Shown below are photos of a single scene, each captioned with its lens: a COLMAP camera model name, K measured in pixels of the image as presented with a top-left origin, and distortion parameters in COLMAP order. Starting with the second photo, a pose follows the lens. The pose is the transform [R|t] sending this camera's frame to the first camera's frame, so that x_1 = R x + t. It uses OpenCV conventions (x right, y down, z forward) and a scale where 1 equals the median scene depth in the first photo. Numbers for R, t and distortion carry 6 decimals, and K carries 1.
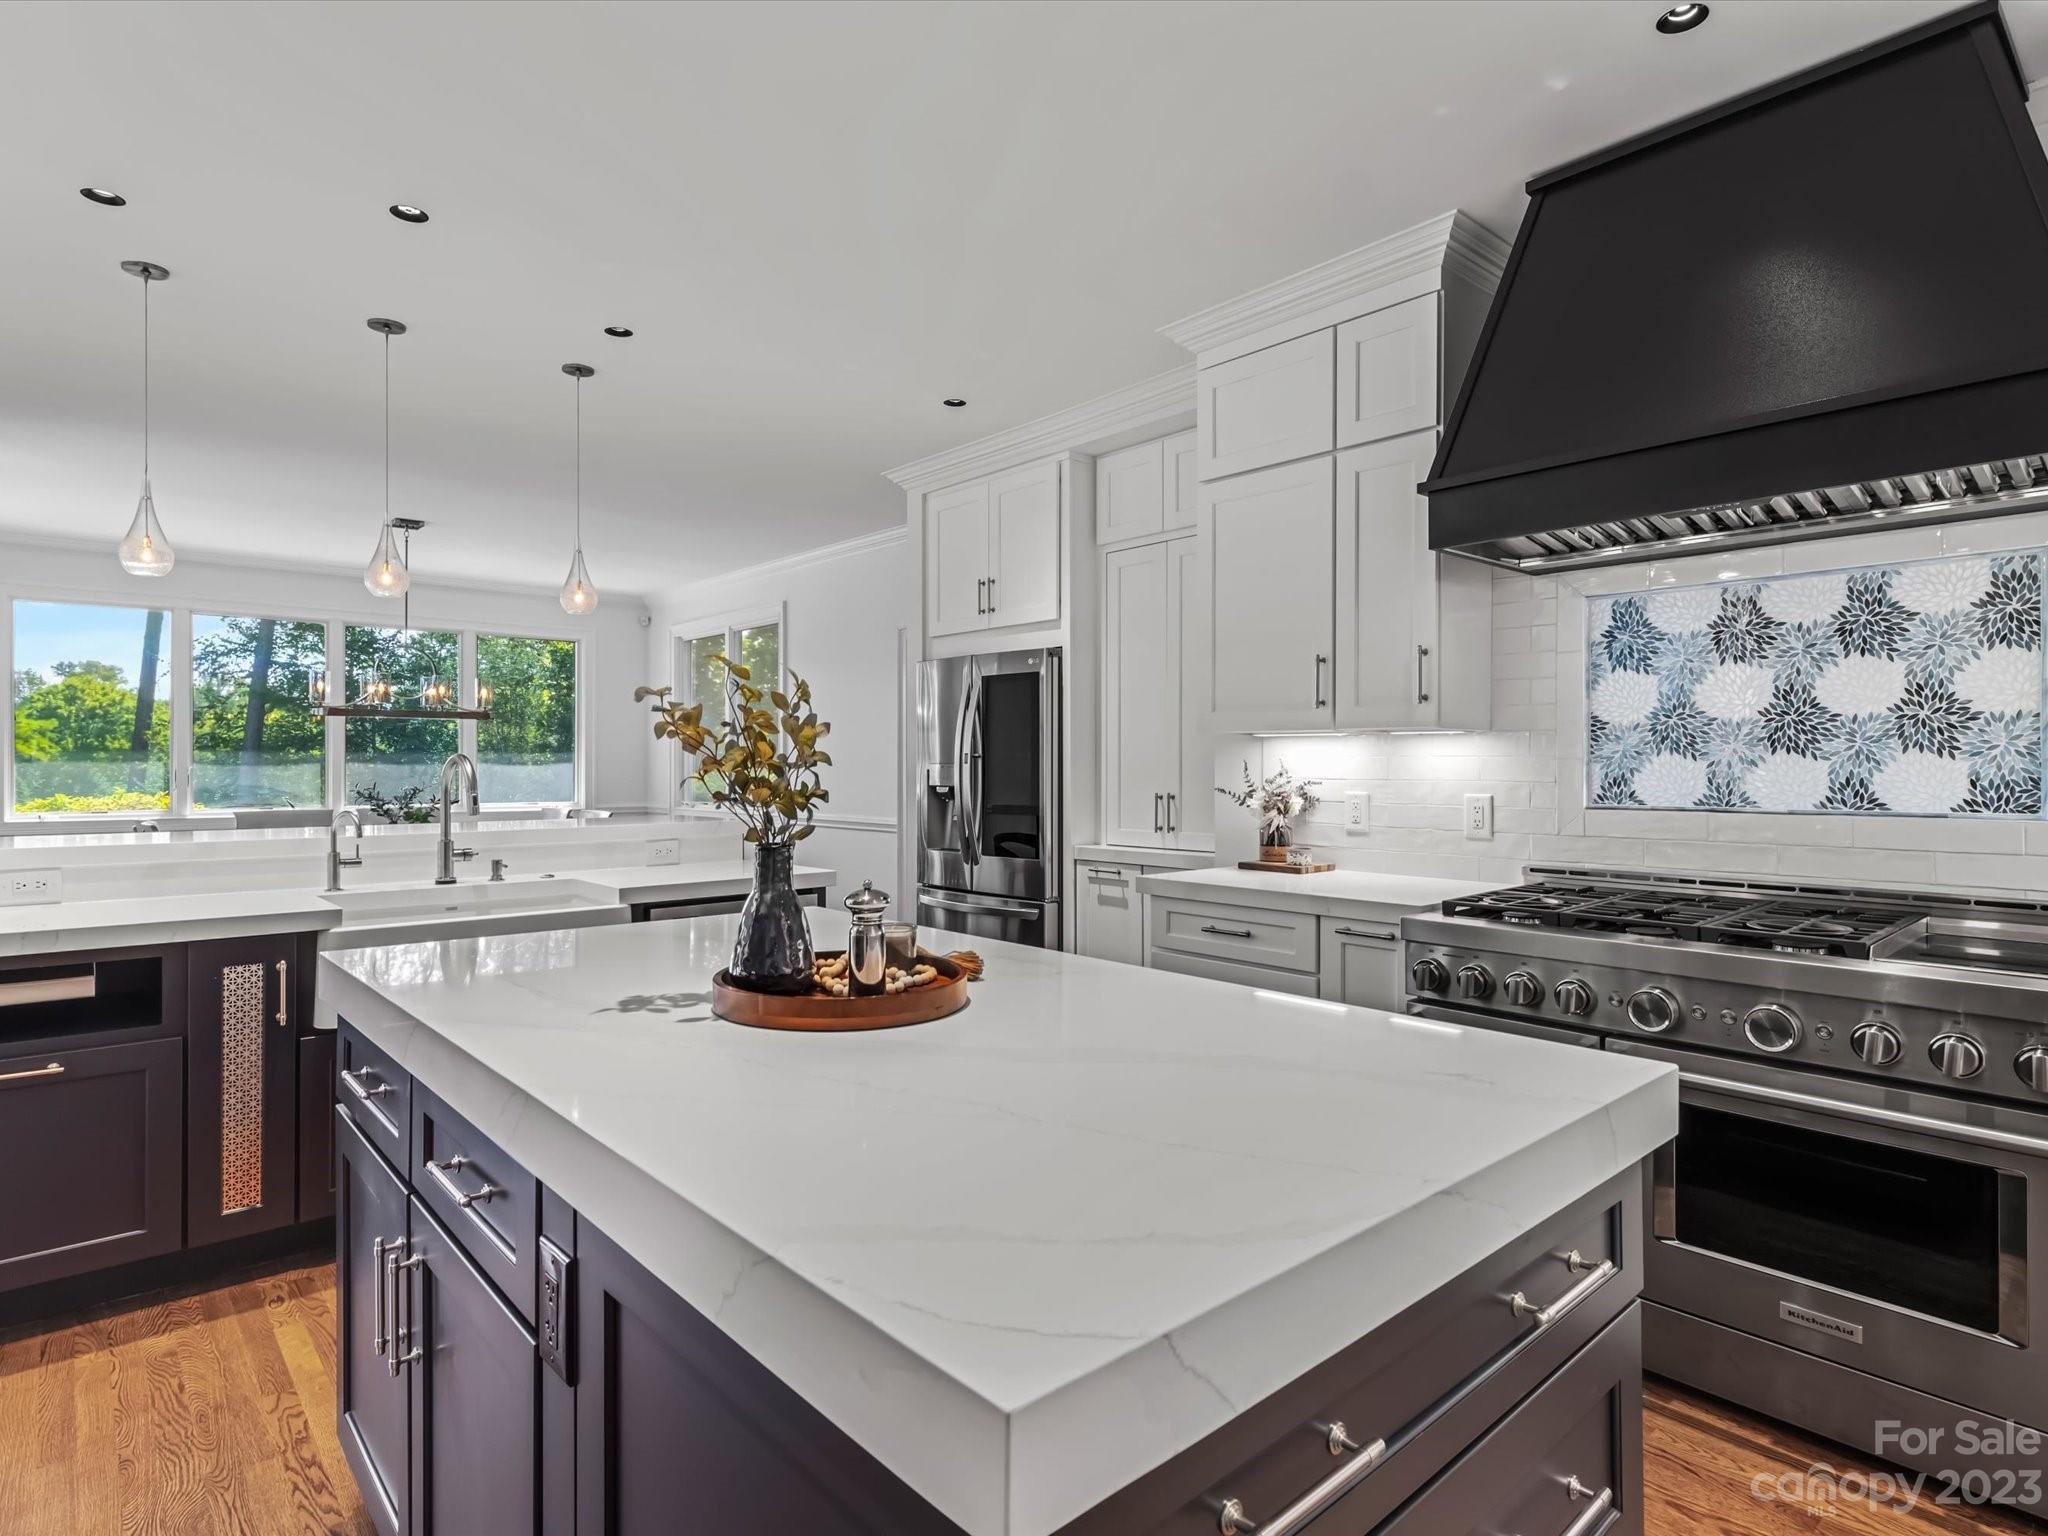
lens RADIAL K [[1099.0, 0, 1015.1], [0, 1099.0, 768.8], [0, 0, 1]] dist [-0.005794, 0.000517]
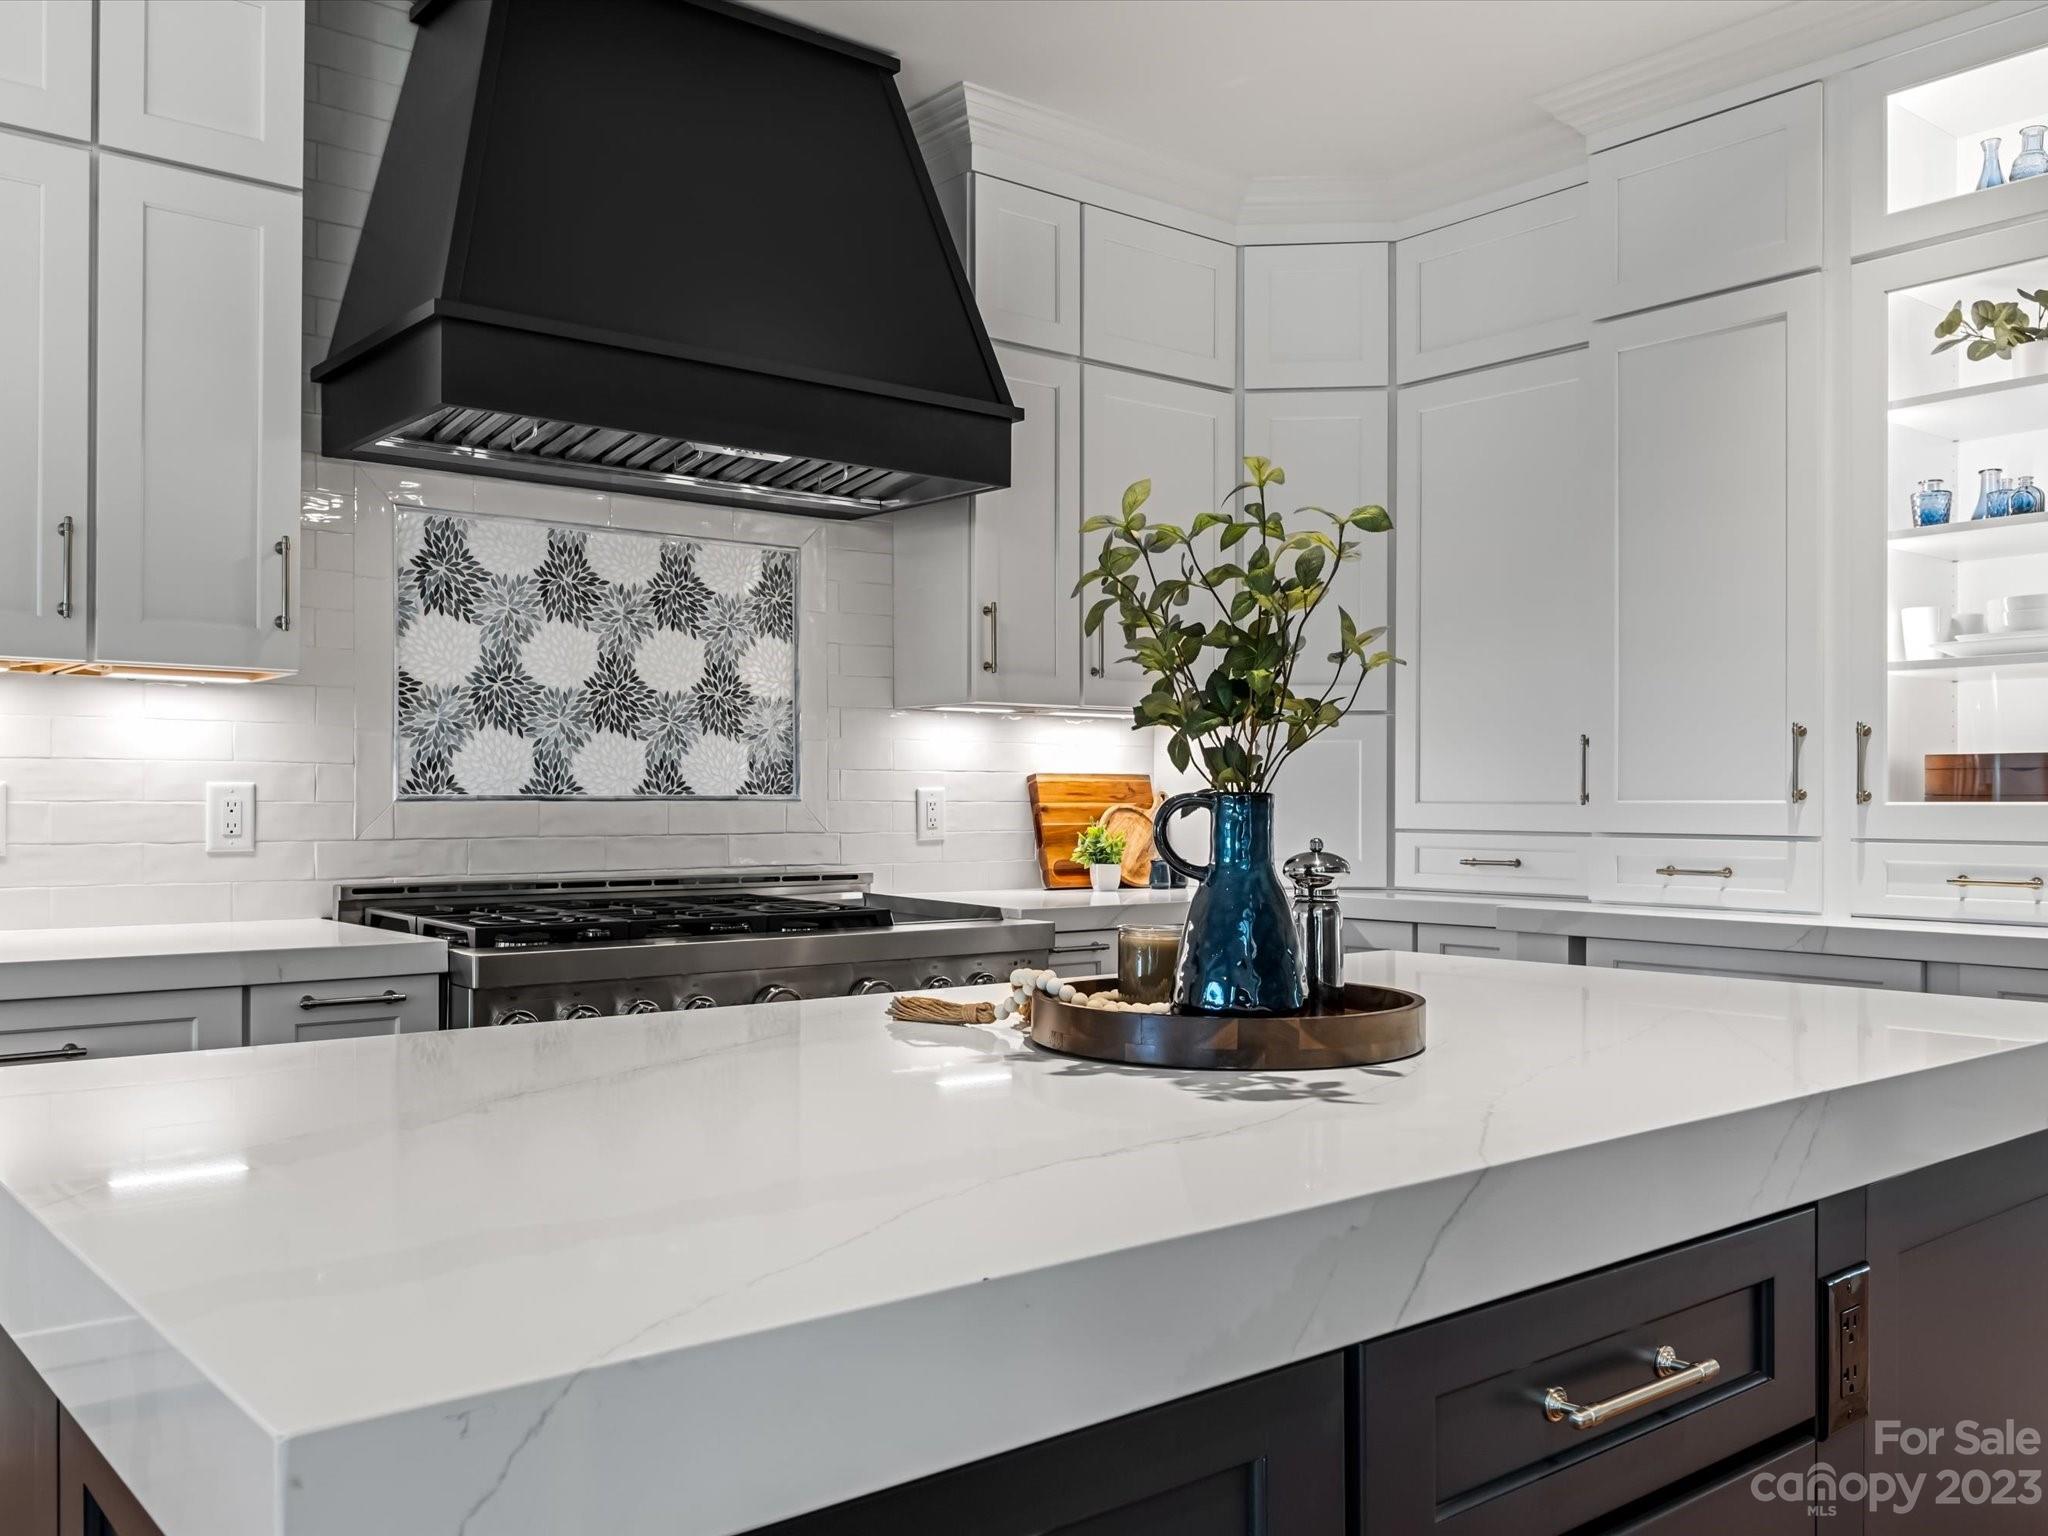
lens RADIAL K [[1726.1, 0, 1021.1], [0, 1726.1, 785.8], [0, 0, 1]] dist [-0.003671, 0.013581]
pose [[0.036462, 0.005593, 0.999319, -0.659195], [-0.000126, 0.999984, -0.005592, 0.036891], [-0.999335, 0.000078, 0.036462, 0.620174]]
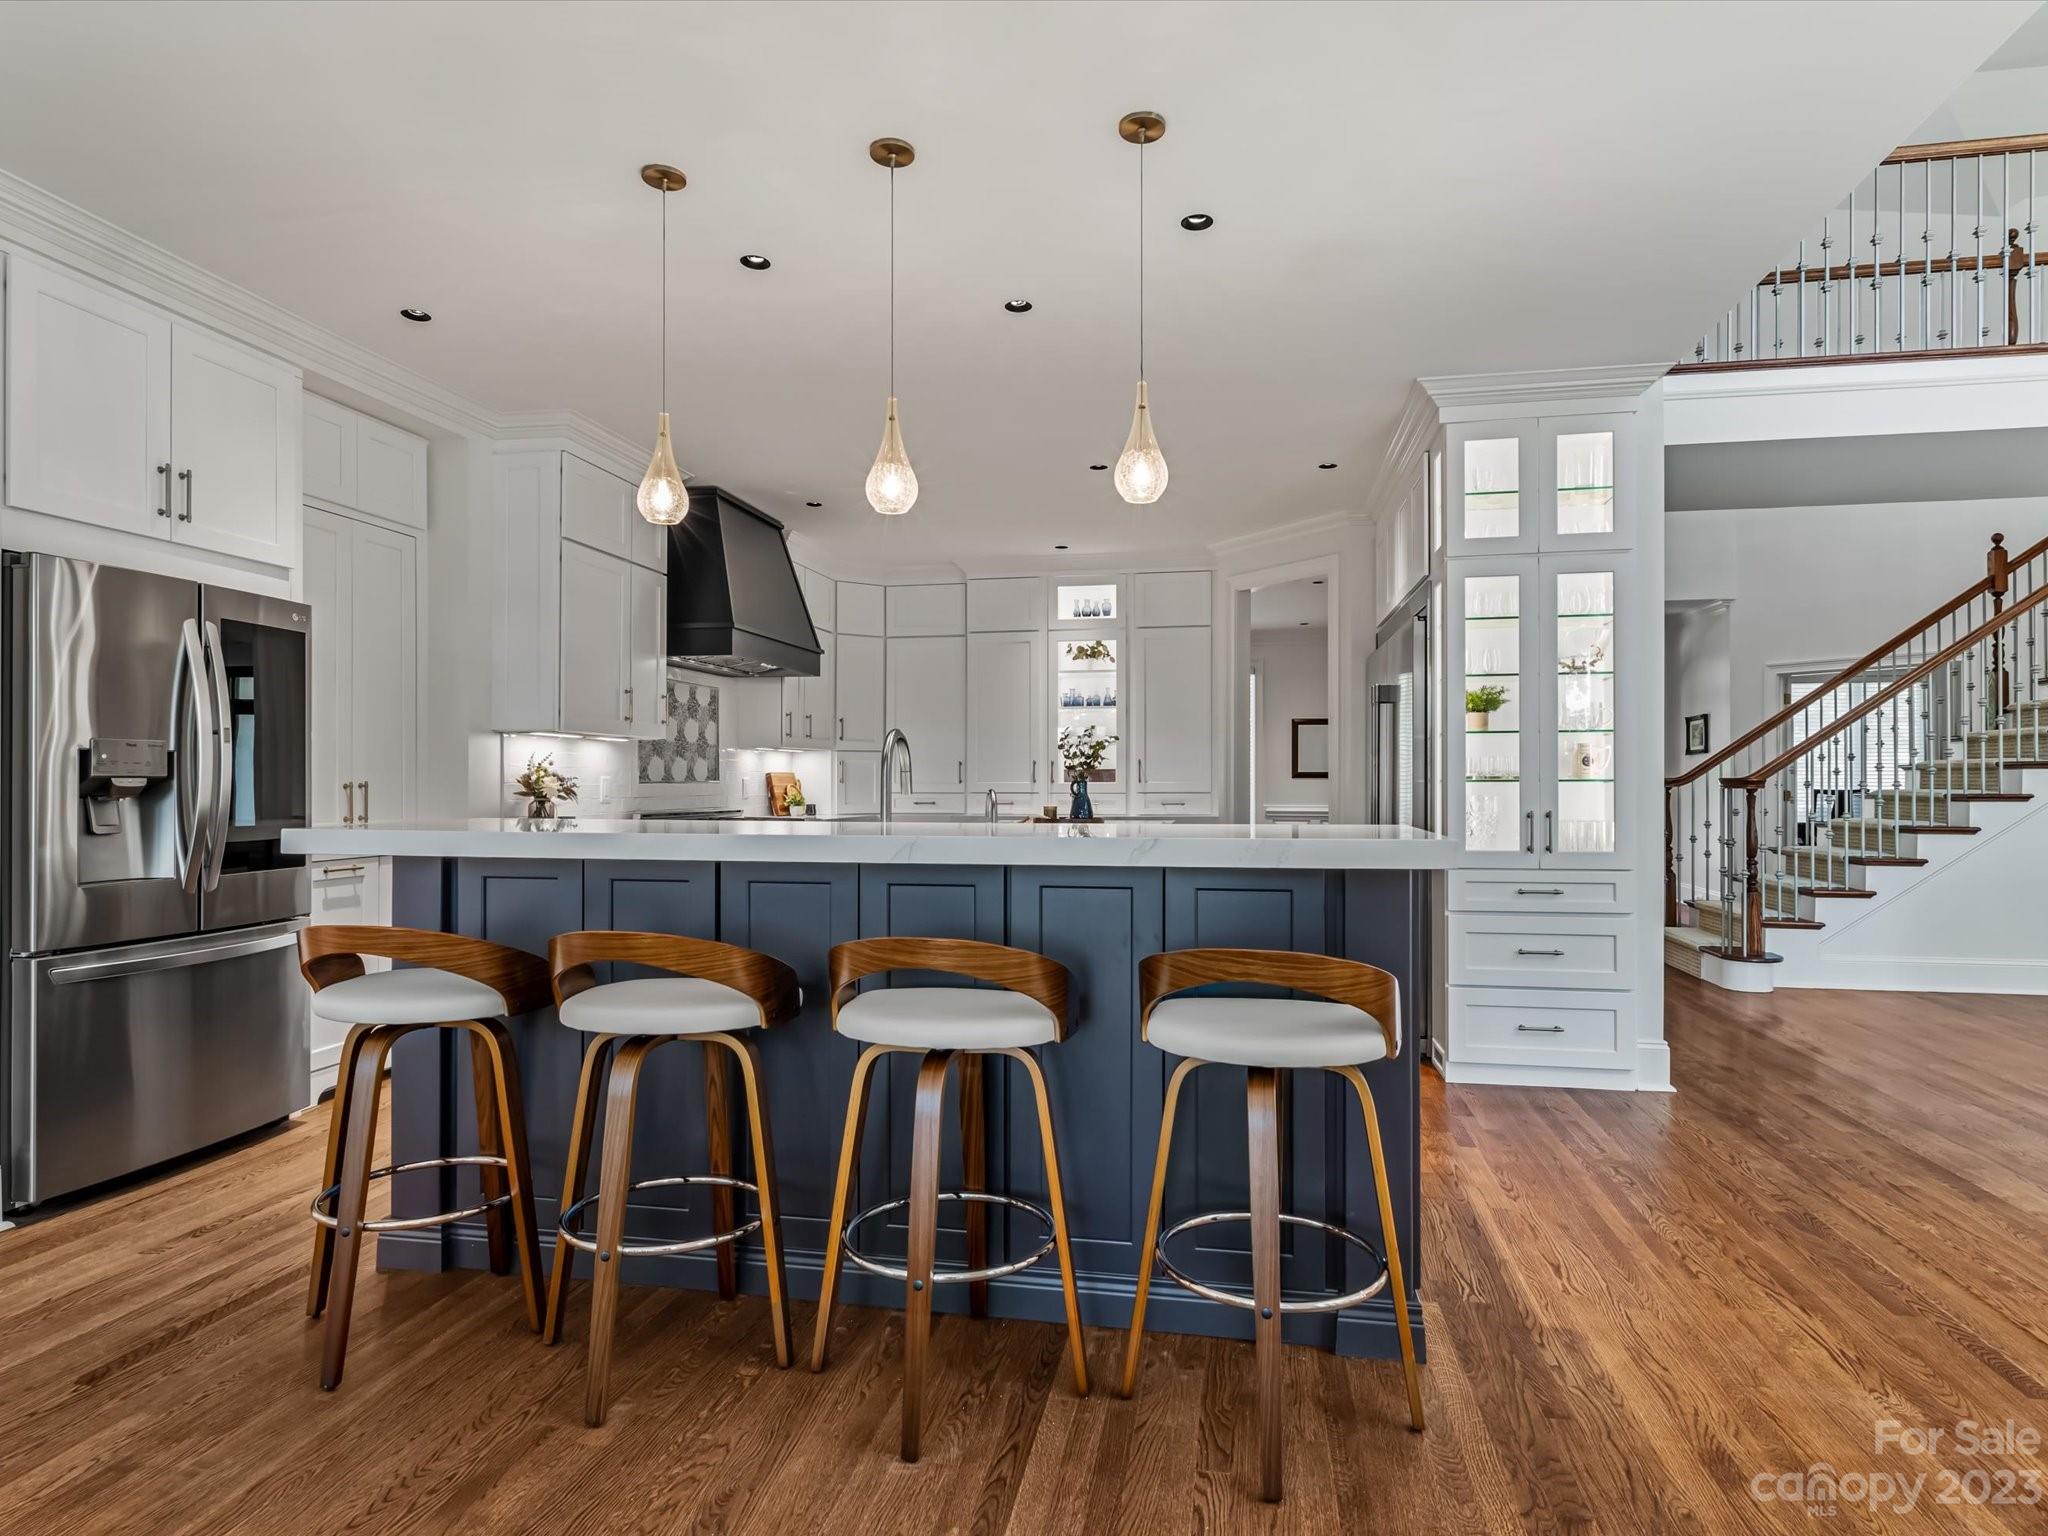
lens RADIAL K [[1099.0, 0, 1012.2], [0, 1099.0, 776.3], [0, 0, 1]] dist [-0.005794, 0.000517]
pose [[-0.597581, 0.002302, 0.801805, -1.604492], [0.000684, 0.999997, -0.002361, 0.032914], [-0.801808, -0.000863, -0.597580, 1.830235]]
